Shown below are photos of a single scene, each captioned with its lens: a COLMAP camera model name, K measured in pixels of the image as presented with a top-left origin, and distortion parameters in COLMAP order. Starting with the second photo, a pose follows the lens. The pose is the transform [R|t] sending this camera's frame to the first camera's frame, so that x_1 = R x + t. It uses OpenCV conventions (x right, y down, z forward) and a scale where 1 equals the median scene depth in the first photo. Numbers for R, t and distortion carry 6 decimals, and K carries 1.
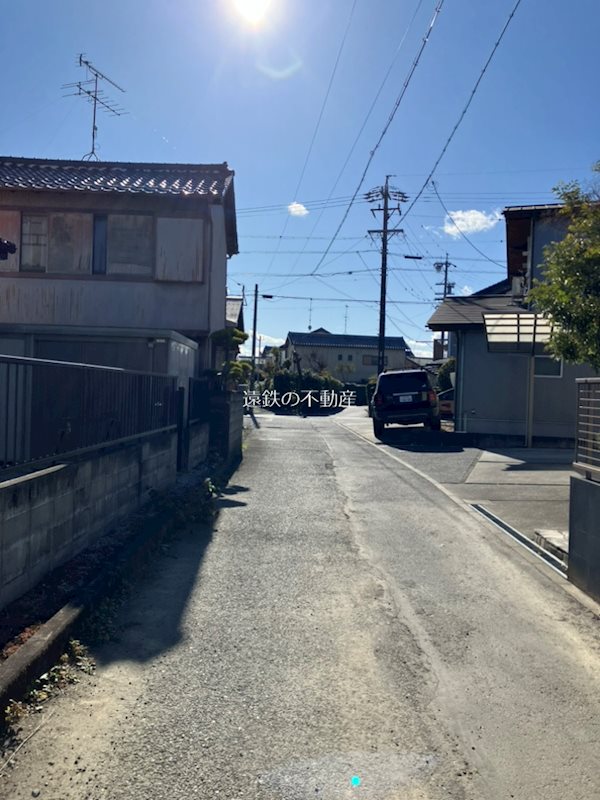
lens RADIAL K [[694.7, 0, 300.4], [0, 694.7, 393.4], [0, 0, 1]] dist [0.048926, -0.011005]
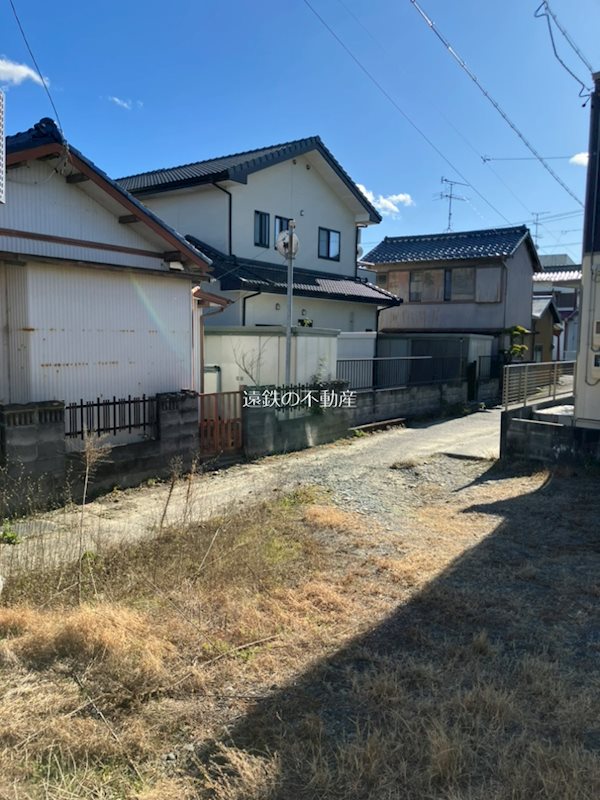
lens RADIAL K [[694.7, 0, 300.4], [0, 694.7, 393.4], [0, 0, 1]] dist [0.048926, -0.011005]
pose [[0.837261, 0.012934, -0.546651, 0.422418], [0.015782, 0.998732, 0.047804, -0.014767], [0.546576, -0.048652, 0.835995, -0.829801]]
